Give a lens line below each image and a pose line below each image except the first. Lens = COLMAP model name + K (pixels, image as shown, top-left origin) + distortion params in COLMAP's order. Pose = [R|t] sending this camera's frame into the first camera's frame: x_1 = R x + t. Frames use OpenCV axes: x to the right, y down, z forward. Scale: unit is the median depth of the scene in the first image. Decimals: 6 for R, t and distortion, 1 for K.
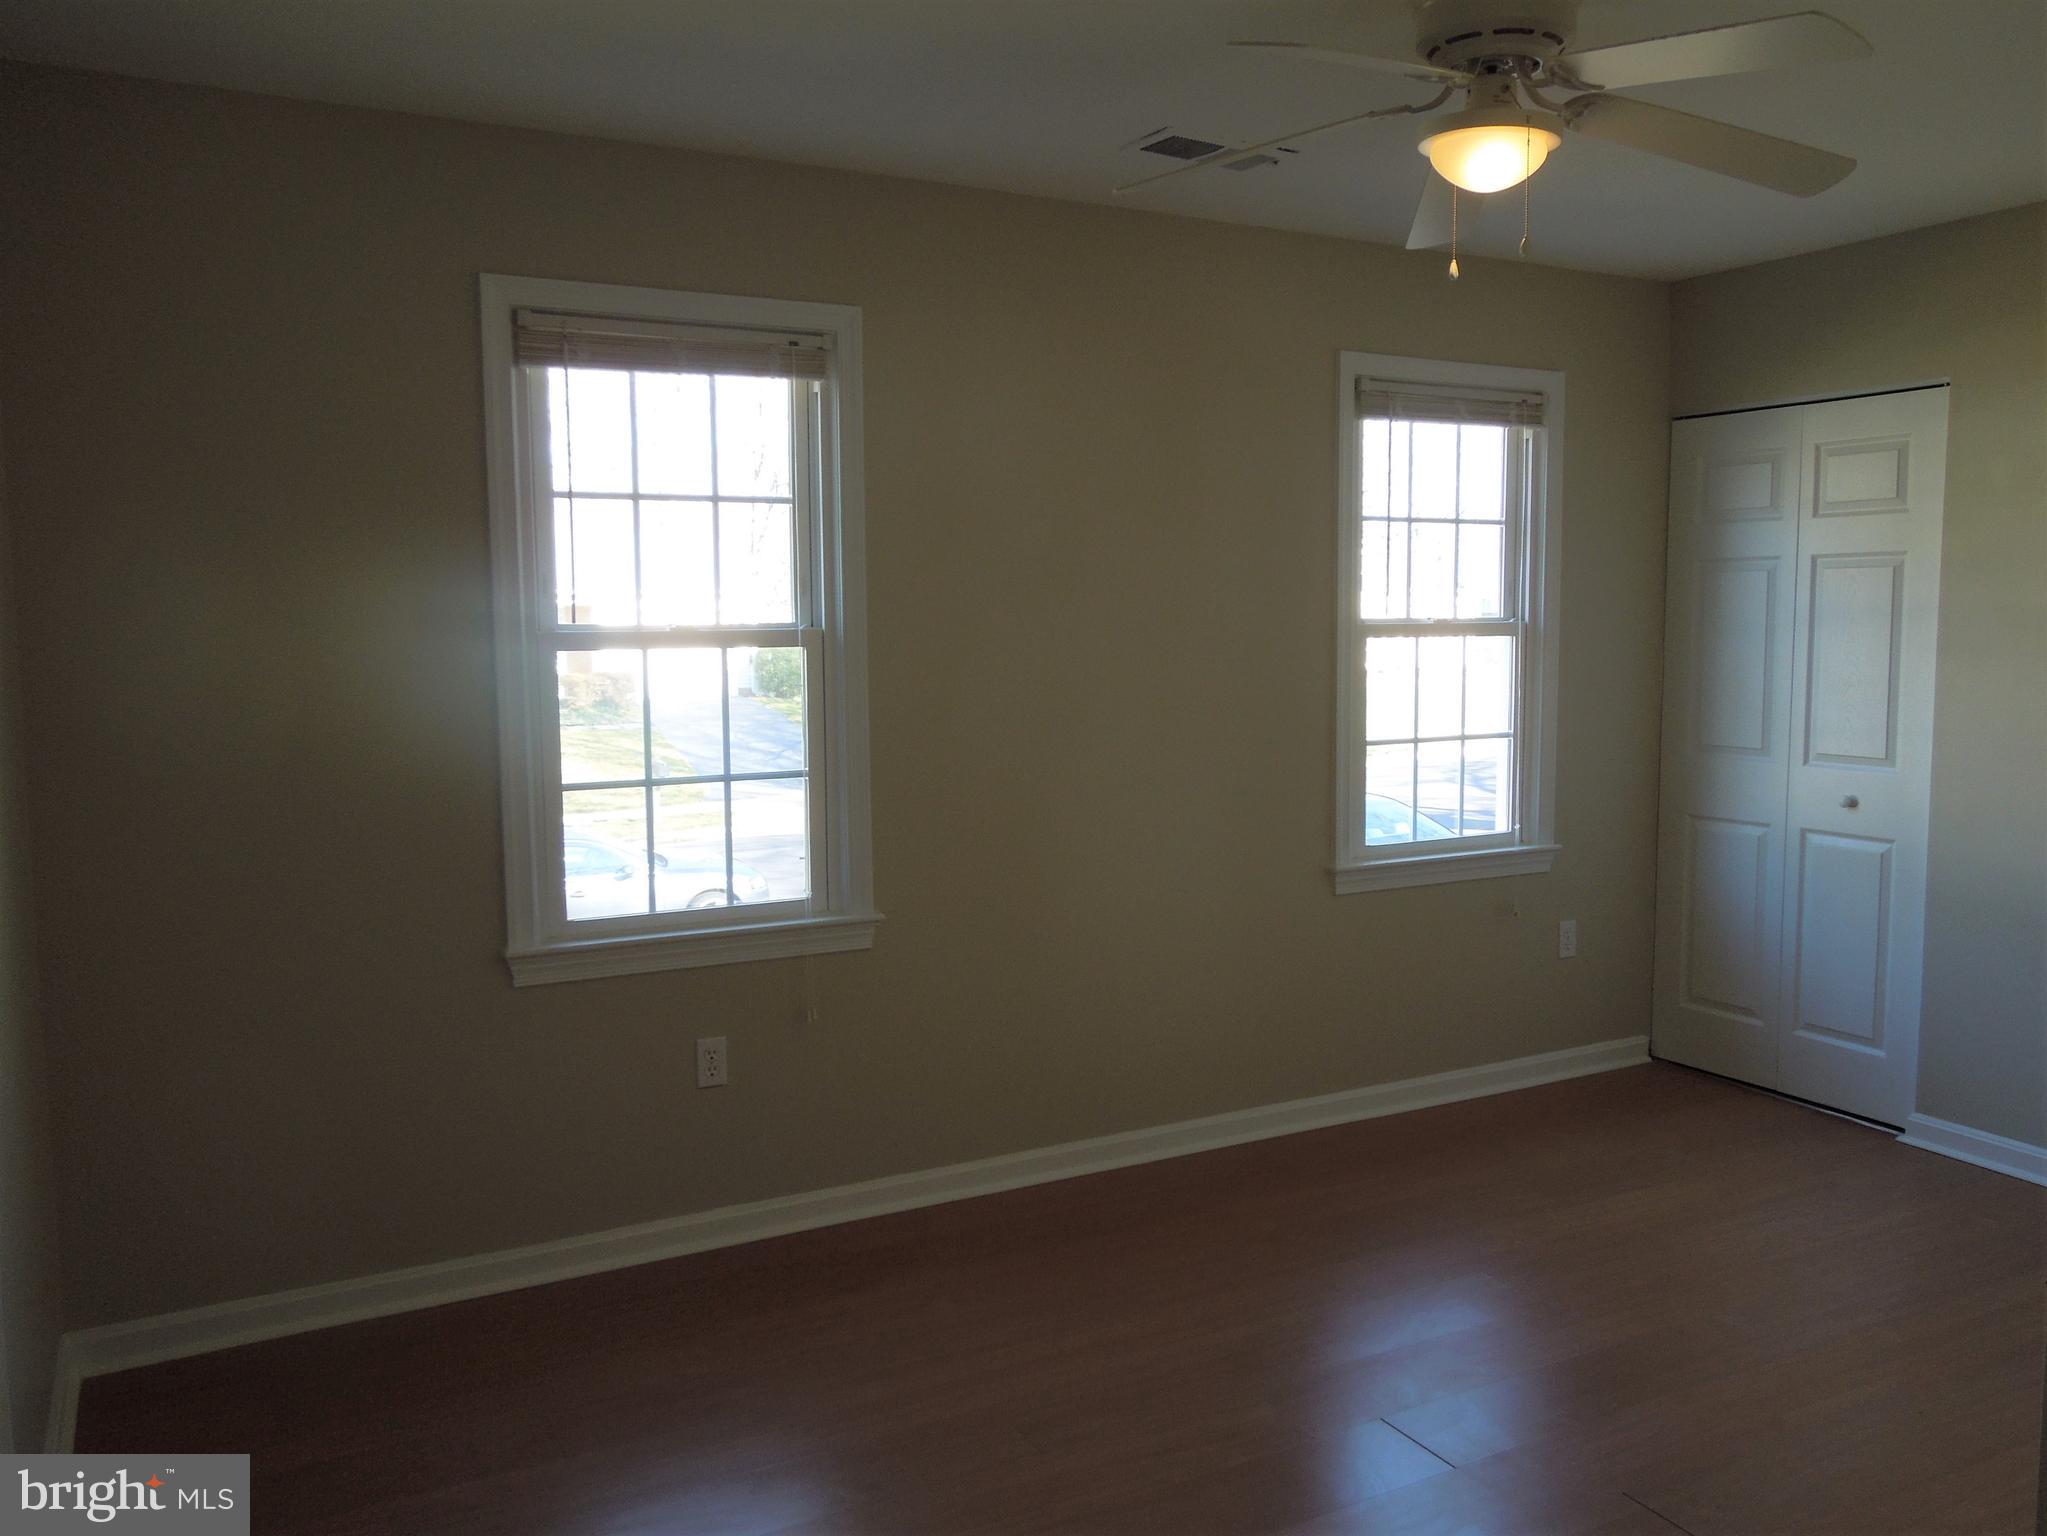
lens RADIAL K [[1597.3, 0, 946.5], [0, 1597.3, 766.7], [0, 0, 1]] dist [-0.000921, -0.009495]
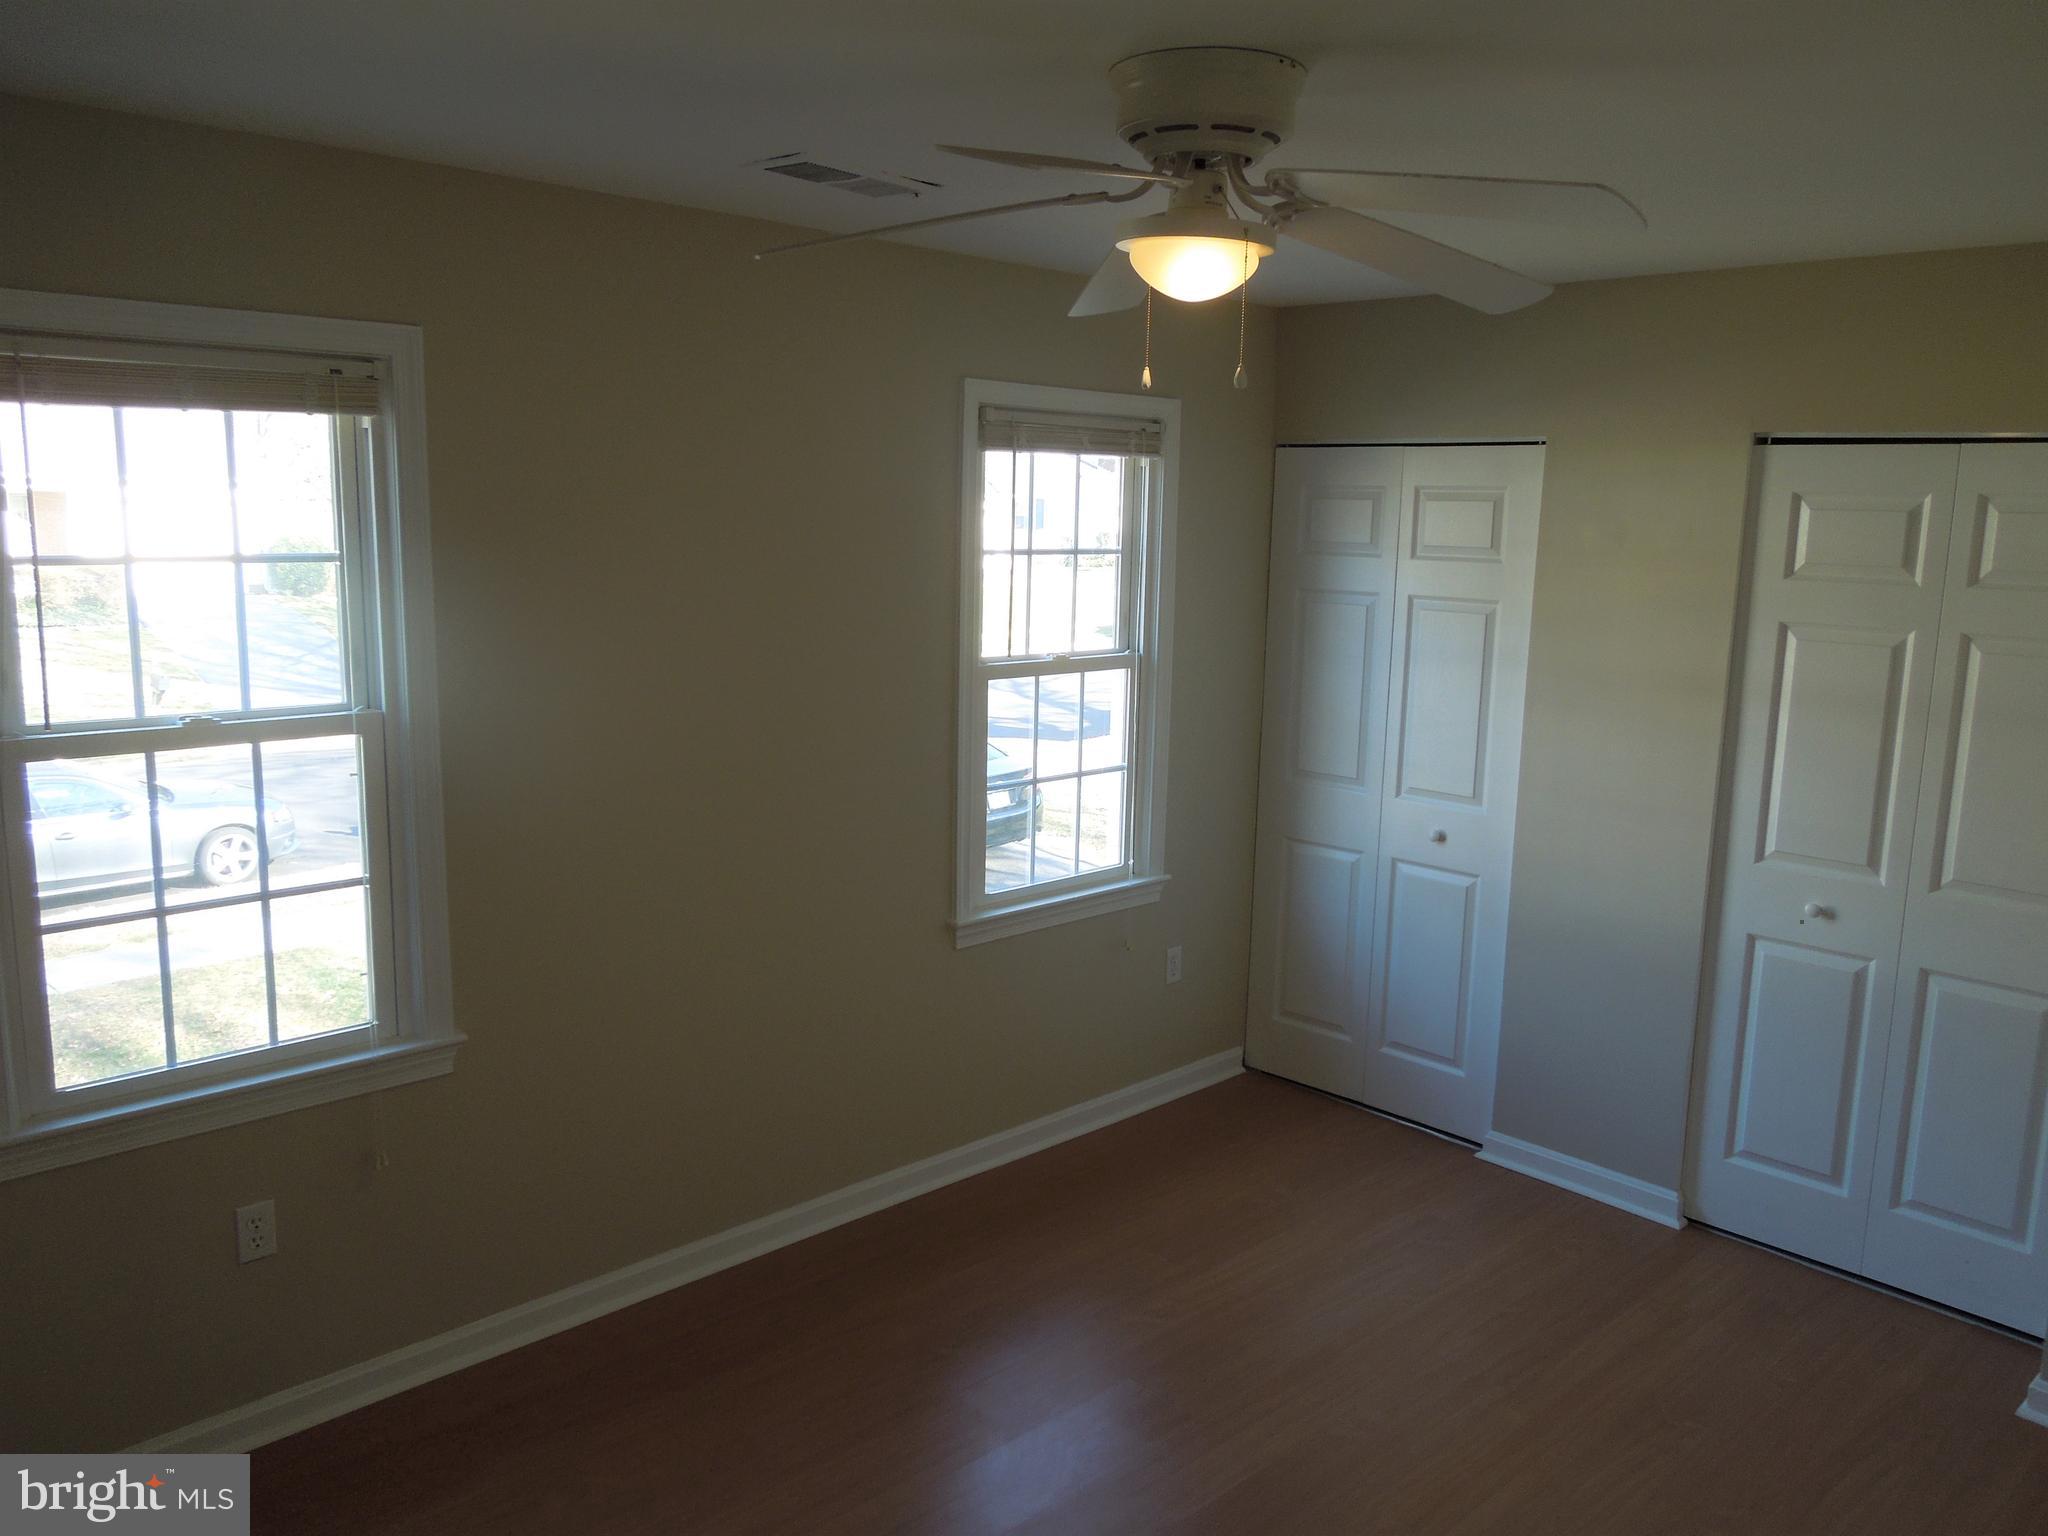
lens RADIAL K [[1598.1, 0, 947.0], [0, 1598.1, 766.7], [0, 0, 1]] dist [-0.000921, -0.009495]
pose [[0.960895, -0.025474, 0.275737, -0.021042], [0.007770, 0.997848, 0.065111, -0.091315], [-0.276802, -0.060423, 0.959025, 0.101427]]
